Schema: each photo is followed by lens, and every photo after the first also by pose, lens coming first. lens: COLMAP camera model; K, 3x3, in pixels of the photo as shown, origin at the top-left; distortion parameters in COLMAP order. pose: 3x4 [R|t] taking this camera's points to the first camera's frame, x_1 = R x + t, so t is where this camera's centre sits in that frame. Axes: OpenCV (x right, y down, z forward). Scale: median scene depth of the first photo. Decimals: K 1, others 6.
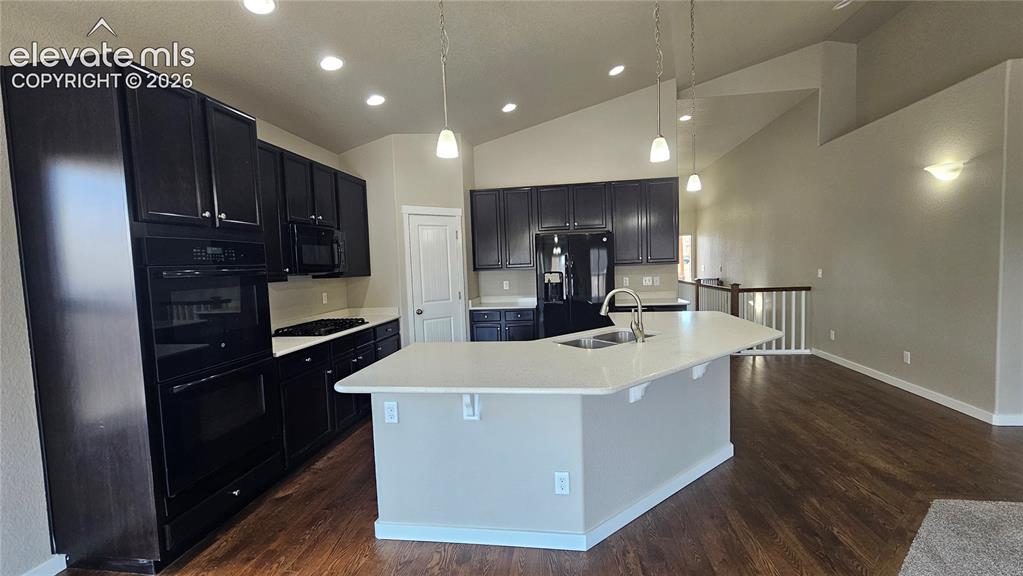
lens RADIAL K [[416.3, 0, 514.0], [0, 416.3, 291.5], [0, 0, 1]] dist [-0.000538, 0.000441]
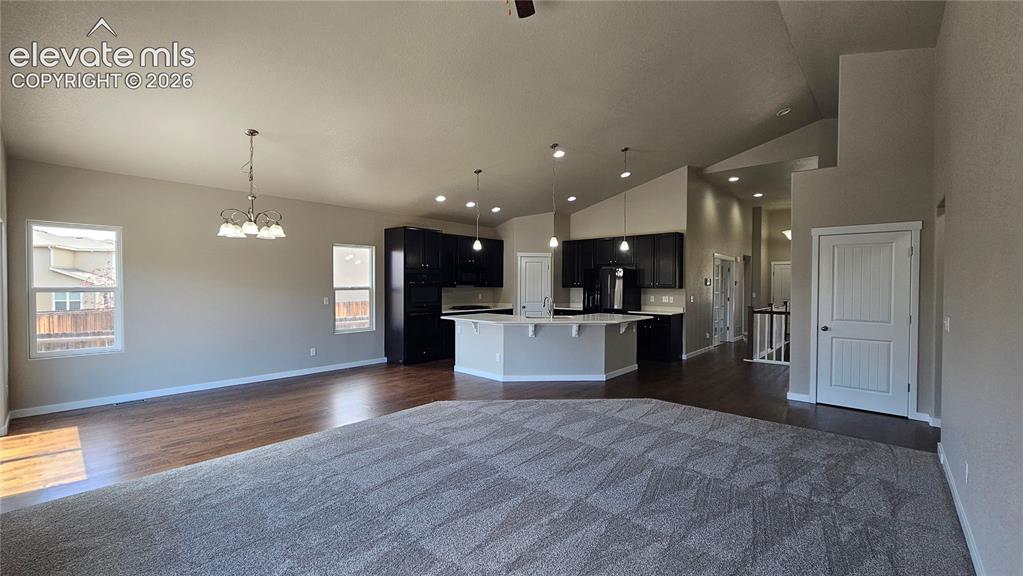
lens RADIAL K [[416.3, 0, 514.0], [0, 416.3, 291.5], [0, 0, 1]] dist [-0.000538, 0.000441]
pose [[0.829998, 0.052407, -0.555299, 0.771521], [-0.071786, 0.997333, -0.013173, 0.006247], [0.553128, 0.050796, 0.831546, -0.606723]]
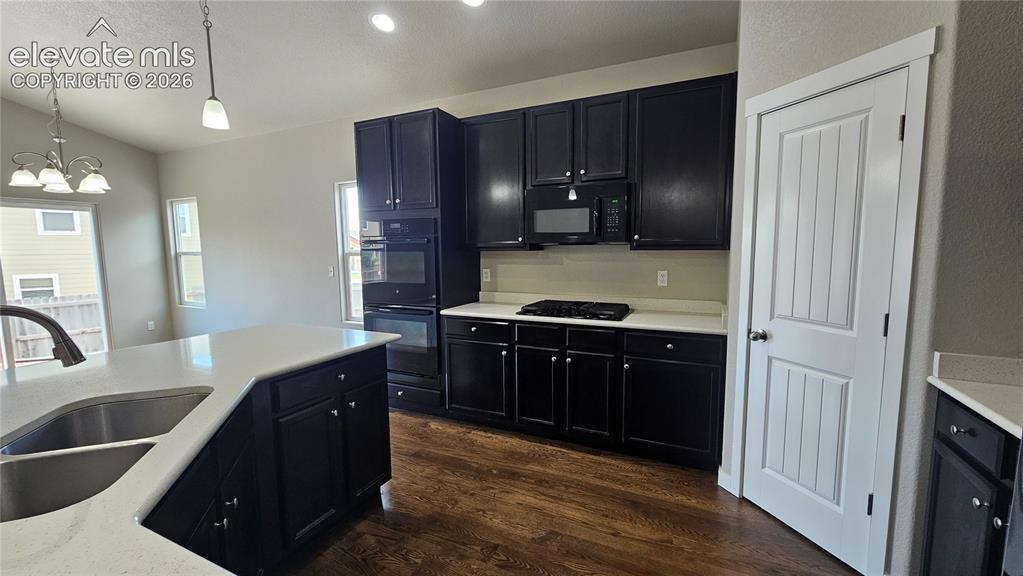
lens RADIAL K [[416.3, 0, 514.0], [0, 416.3, 291.5], [0, 0, 1]] dist [-0.000538, 0.000441]
pose [[-0.301872, 0.138743, -0.943198, 0.257234], [-0.043315, 0.986336, 0.158952, -0.055526], [0.952364, 0.088838, -0.291738, 0.843101]]
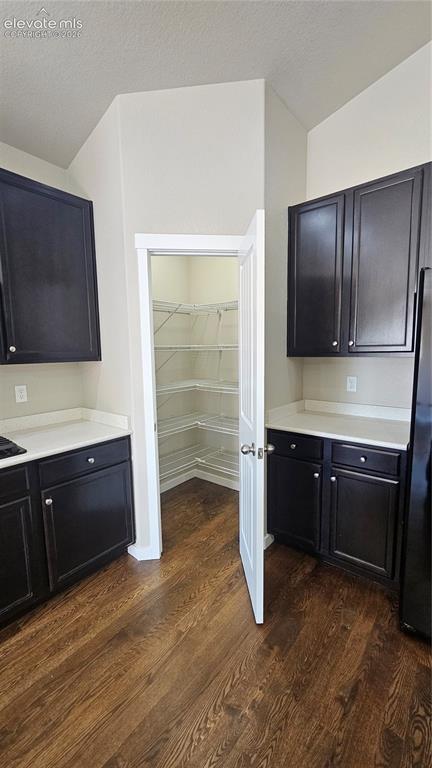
lens RADIAL K [[312.5, 0, 215.0], [0, 312.5, 386.0], [0, 0, 1]] dist [-0.000538, 0.000441]
pose [[0.857296, 0.082739, -0.508132, 0.042485], [-0.049318, 0.995661, 0.078916, -0.042717], [0.512456, -0.042594, 0.857656, 0.643485]]
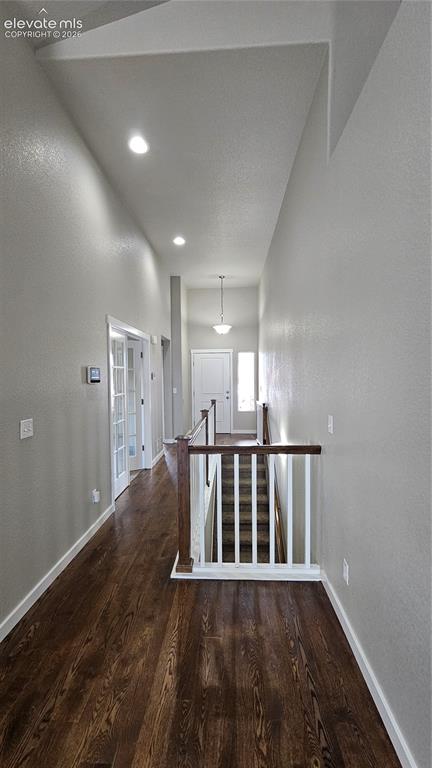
lens RADIAL K [[312.5, 0, 215.0], [0, 312.5, 386.0], [0, 0, 1]] dist [-0.000538, 0.000441]
pose [[0.996031, 0.025237, 0.085353, 0.648499], [-0.022581, 0.999235, -0.031942, -0.084461], [-0.086094, 0.029887, 0.995839, 0.736927]]
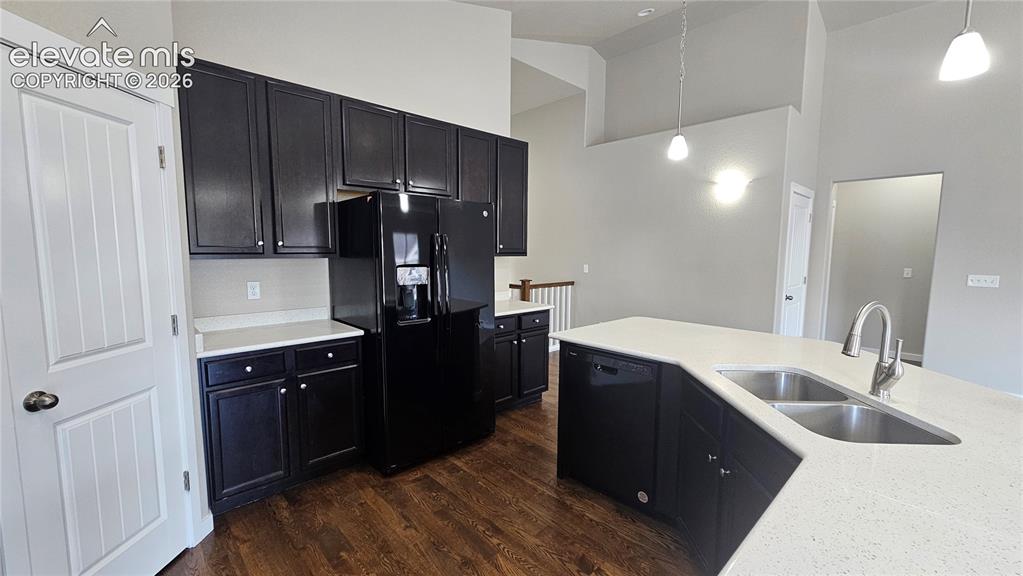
lens RADIAL K [[416.3, 0, 514.0], [0, 416.3, 291.5], [0, 0, 1]] dist [-0.000538, 0.000441]
pose [[0.624355, -0.038870, 0.780173, -0.236624], [0.022526, 0.999242, 0.031757, -0.026534], [-0.780816, -0.002253, 0.624757, 0.548852]]
